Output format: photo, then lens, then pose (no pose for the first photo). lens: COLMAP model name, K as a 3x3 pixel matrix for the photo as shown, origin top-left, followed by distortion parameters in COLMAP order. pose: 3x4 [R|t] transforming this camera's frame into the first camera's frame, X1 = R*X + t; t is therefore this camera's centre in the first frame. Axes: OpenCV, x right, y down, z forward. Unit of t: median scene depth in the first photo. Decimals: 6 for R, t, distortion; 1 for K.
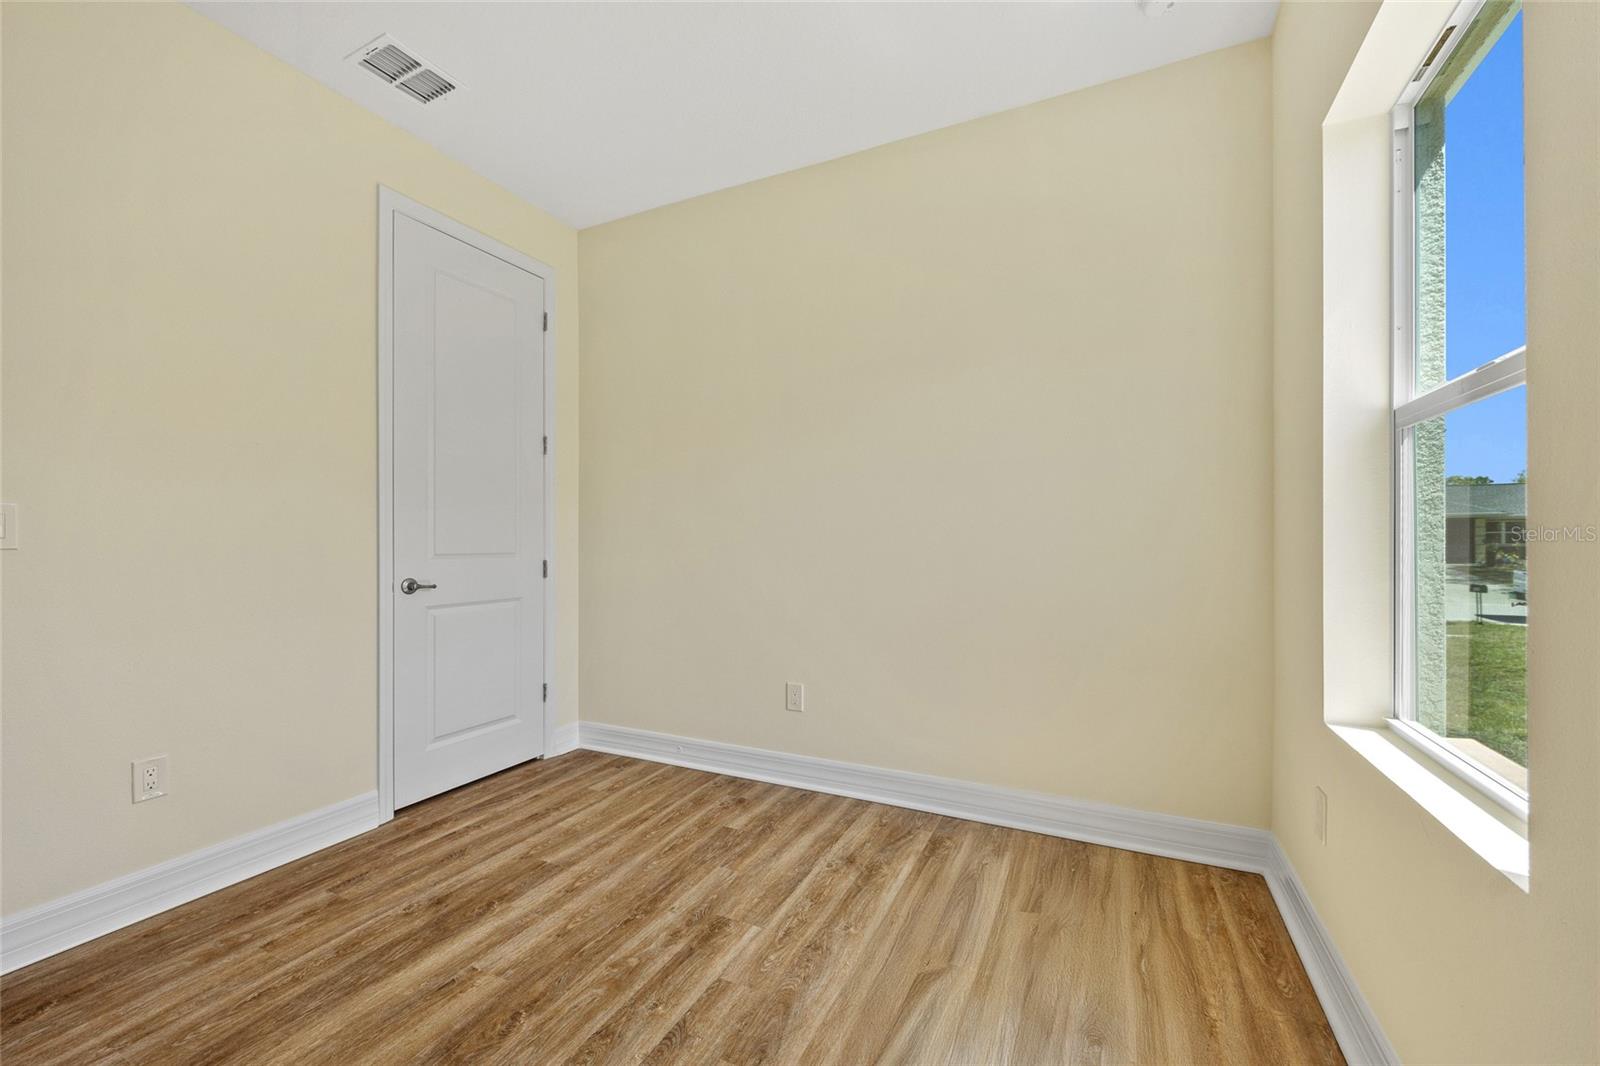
lens RADIAL K [[653.8, 0, 799.6], [0, 653.8, 548.9], [0, 0, 1]] dist [-0.001735, -0.000059]
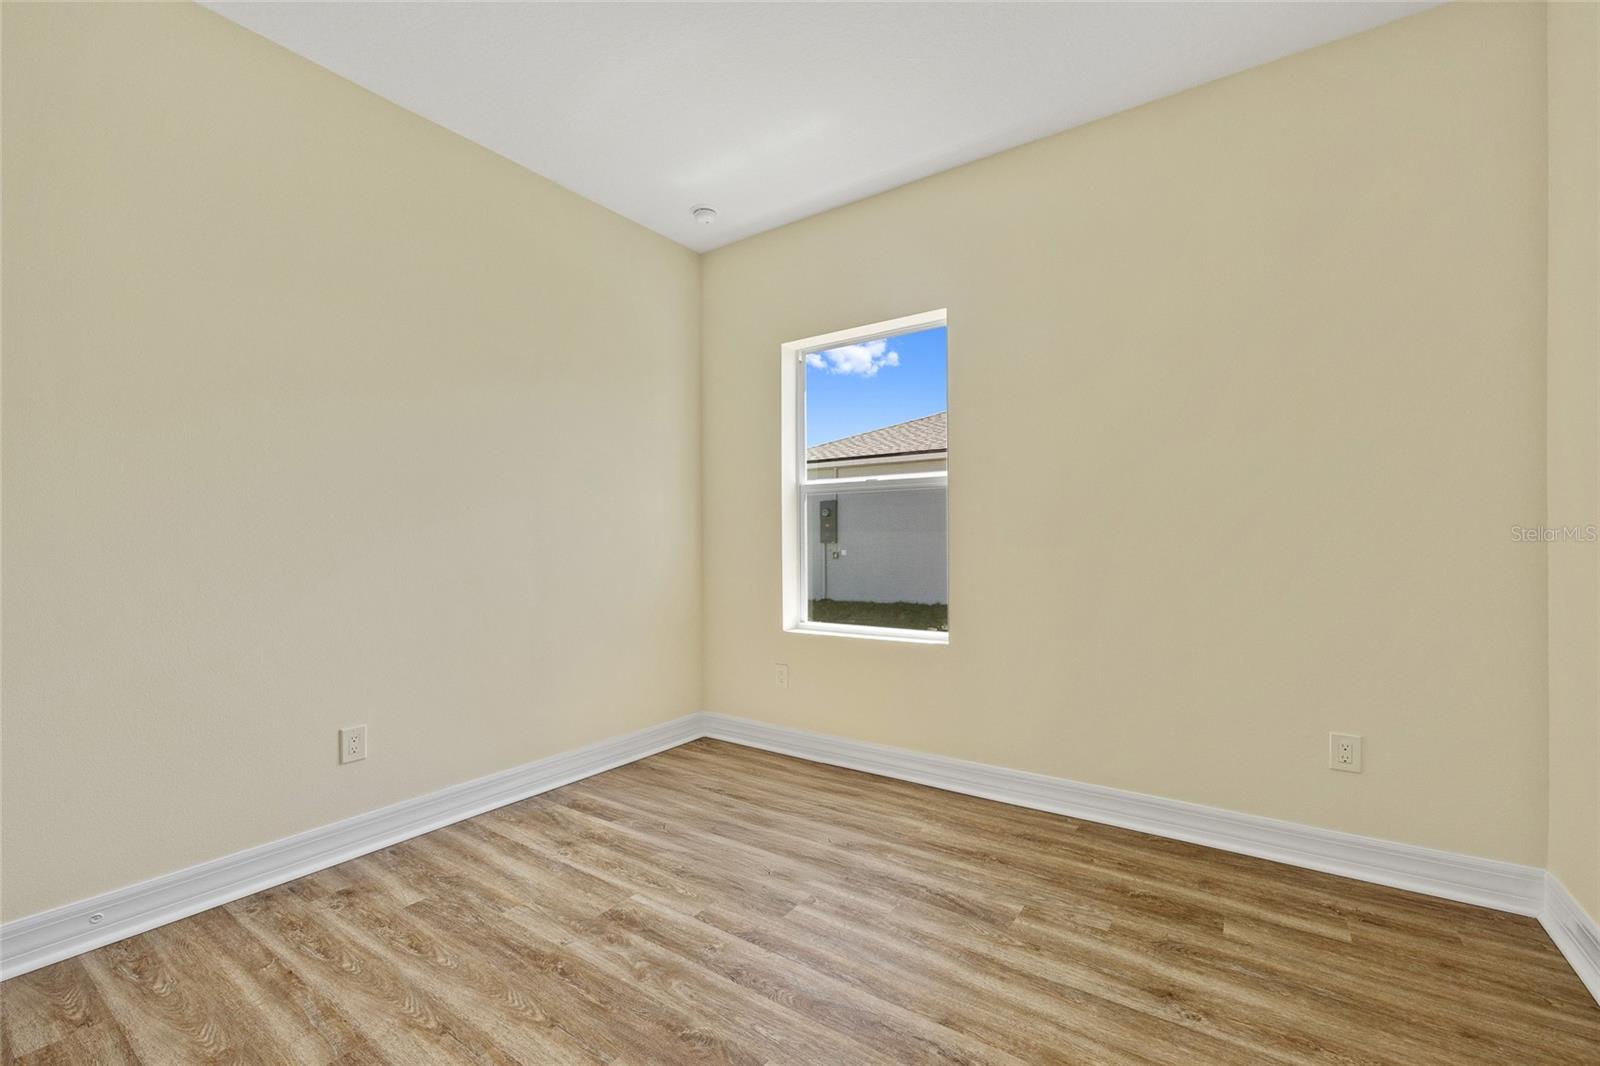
lens RADIAL K [[653.8, 0, 799.6], [0, 653.8, 548.9], [0, 0, 1]] dist [-0.001735, -0.000059]
pose [[0.163106, -0.009122, 0.986566, -0.862606], [0.020913, 0.999765, 0.005786, 0.003788], [-0.986387, 0.019688, 0.163258, 0.432227]]
